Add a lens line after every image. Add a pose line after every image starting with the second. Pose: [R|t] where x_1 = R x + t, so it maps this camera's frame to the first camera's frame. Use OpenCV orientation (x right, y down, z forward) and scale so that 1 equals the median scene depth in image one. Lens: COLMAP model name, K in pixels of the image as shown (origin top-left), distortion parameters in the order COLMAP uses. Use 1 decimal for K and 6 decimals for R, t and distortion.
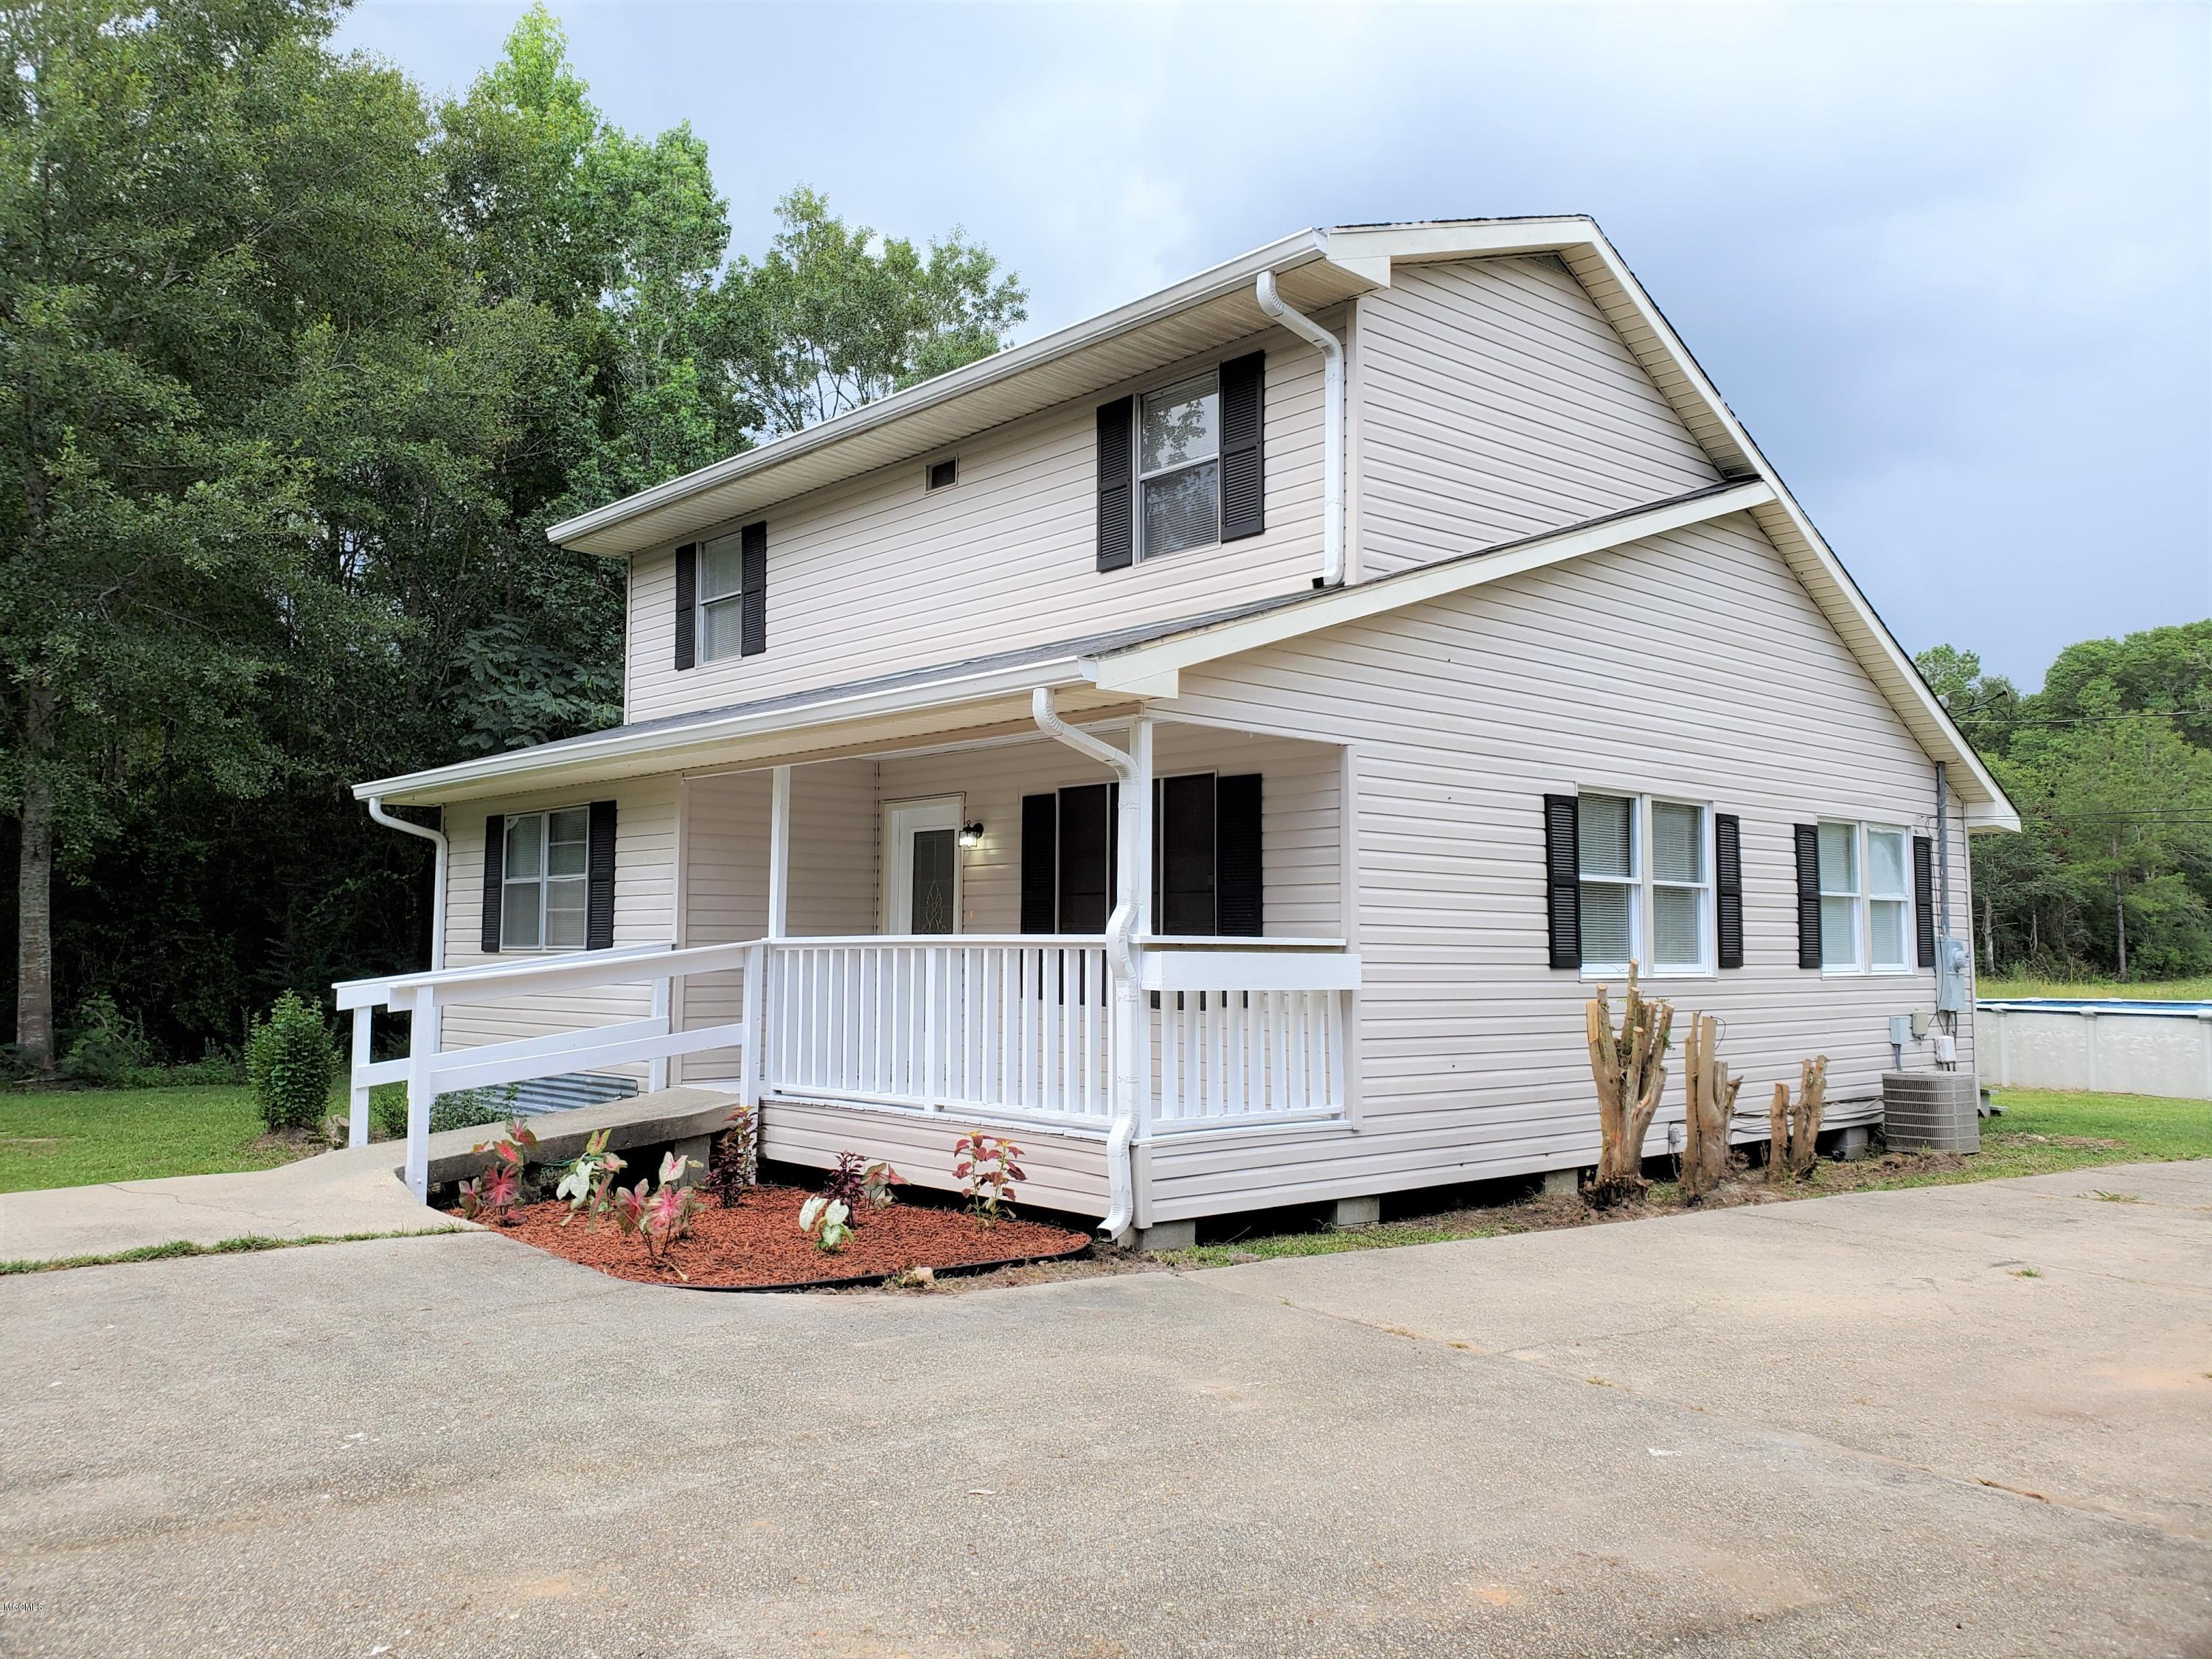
lens RADIAL K [[1708.9, 0, 1106.0], [0, 1708.9, 829.5], [0, 0, 1]] dist [0.026180, -0.002742]
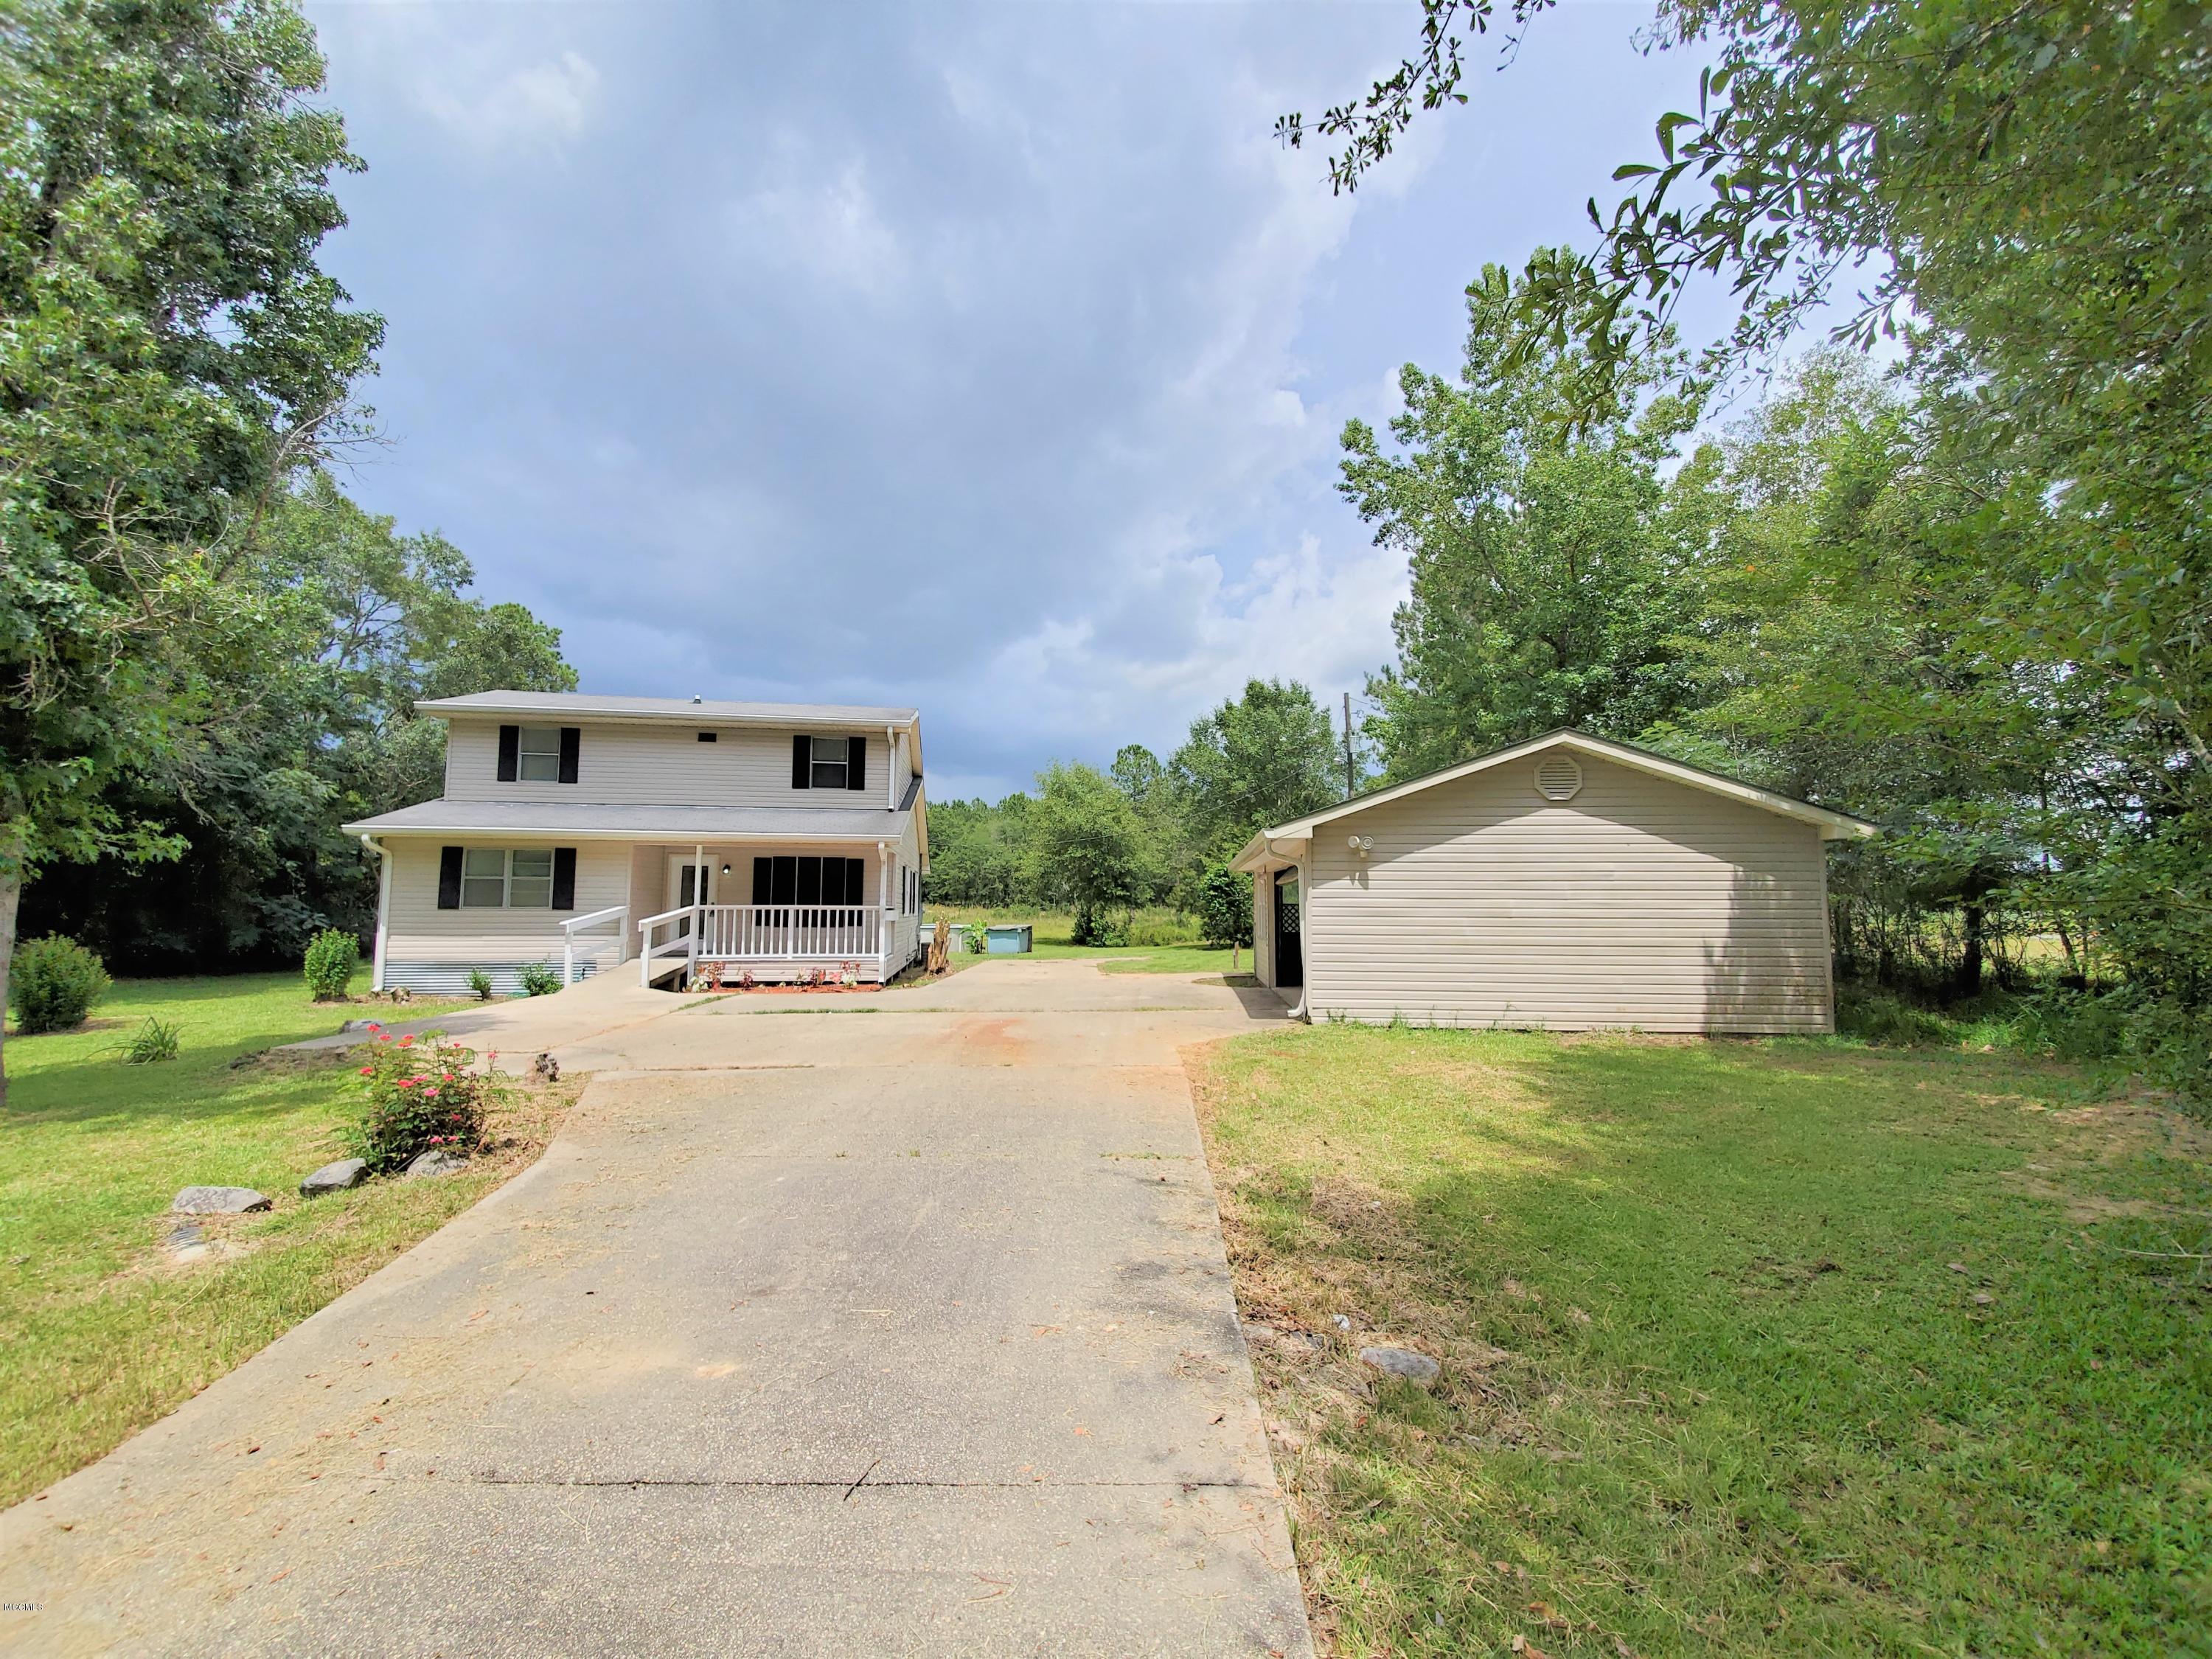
lens RADIAL K [[869.9, 0, 1106.0], [0, 869.9, 829.5], [0, 0, 1]] dist [-0.003106, -0.000348]
pose [[0.555844, 0.075494, 0.827852, -1.025492], [-0.061242, 0.996880, -0.049789, -0.032991], [-0.829028, -0.023024, 0.558733, -0.389525]]
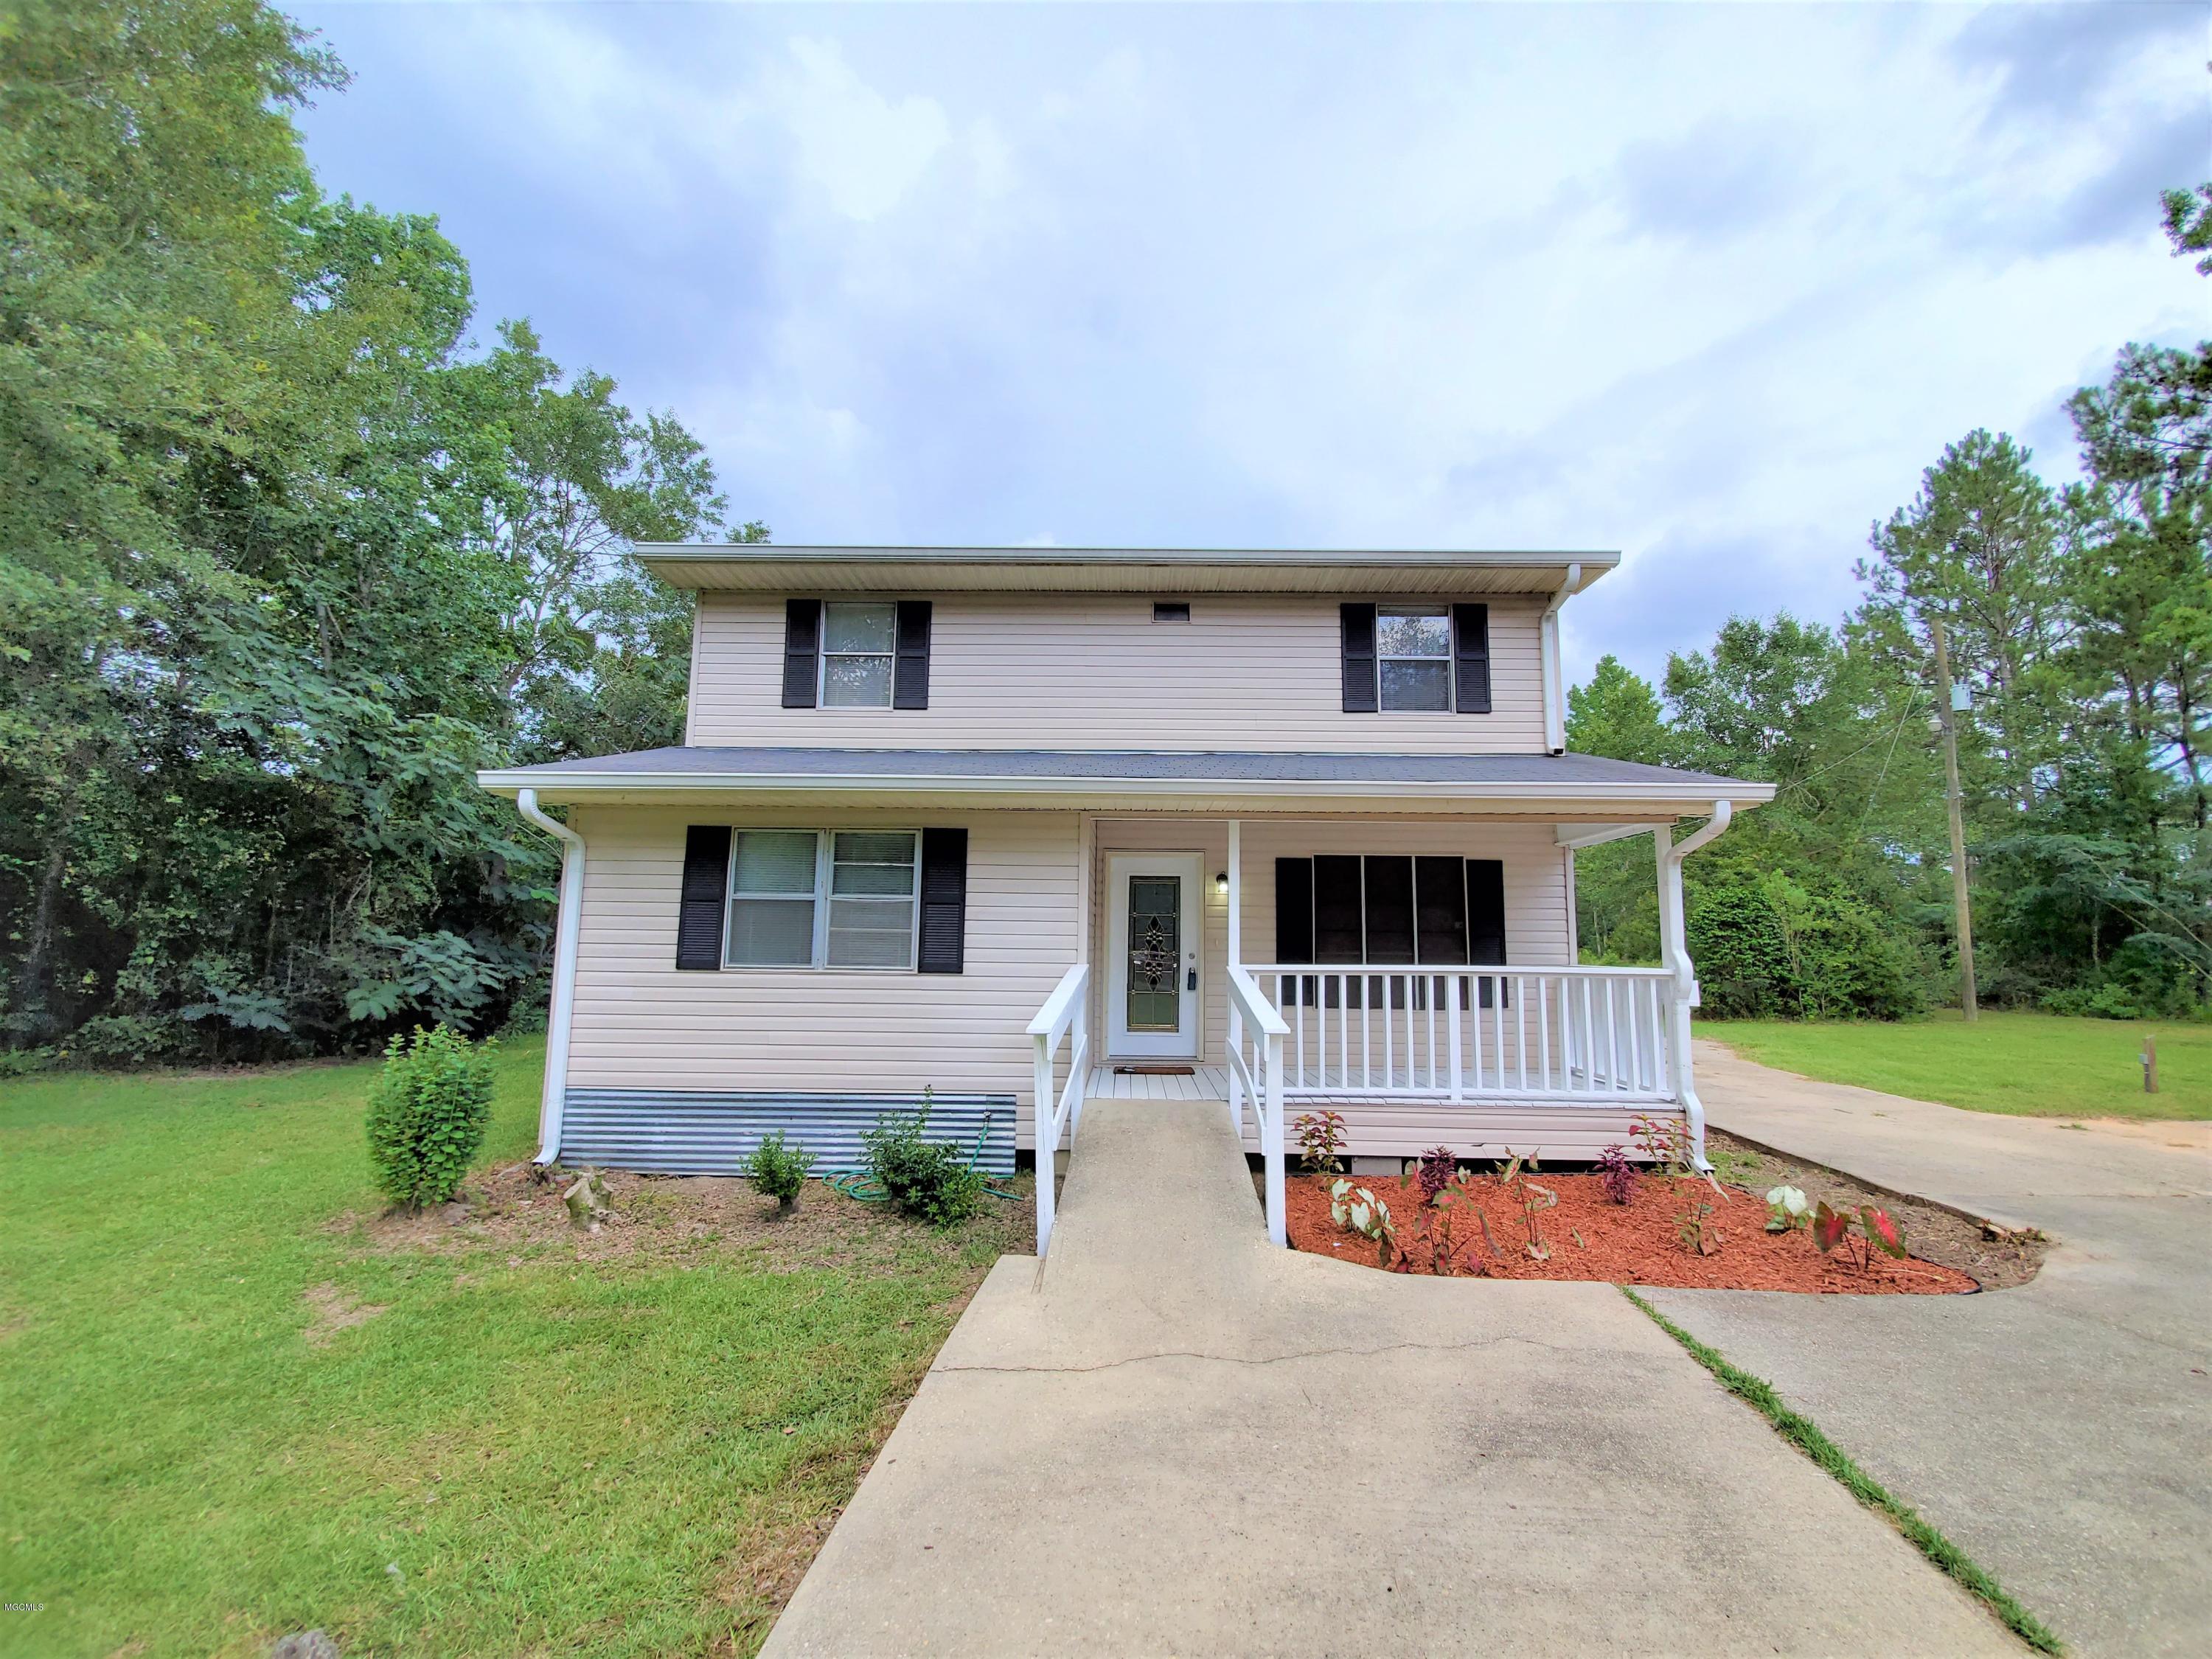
lens RADIAL K [[869.9, 0, 1106.0], [0, 869.9, 829.5], [0, 0, 1]] dist [-0.003106, -0.000348]
pose [[0.694322, 0.098131, 0.712942, -0.691249], [-0.061291, 0.995124, -0.077280, 0.022298], [-0.717049, 0.009960, 0.696951, 0.637179]]
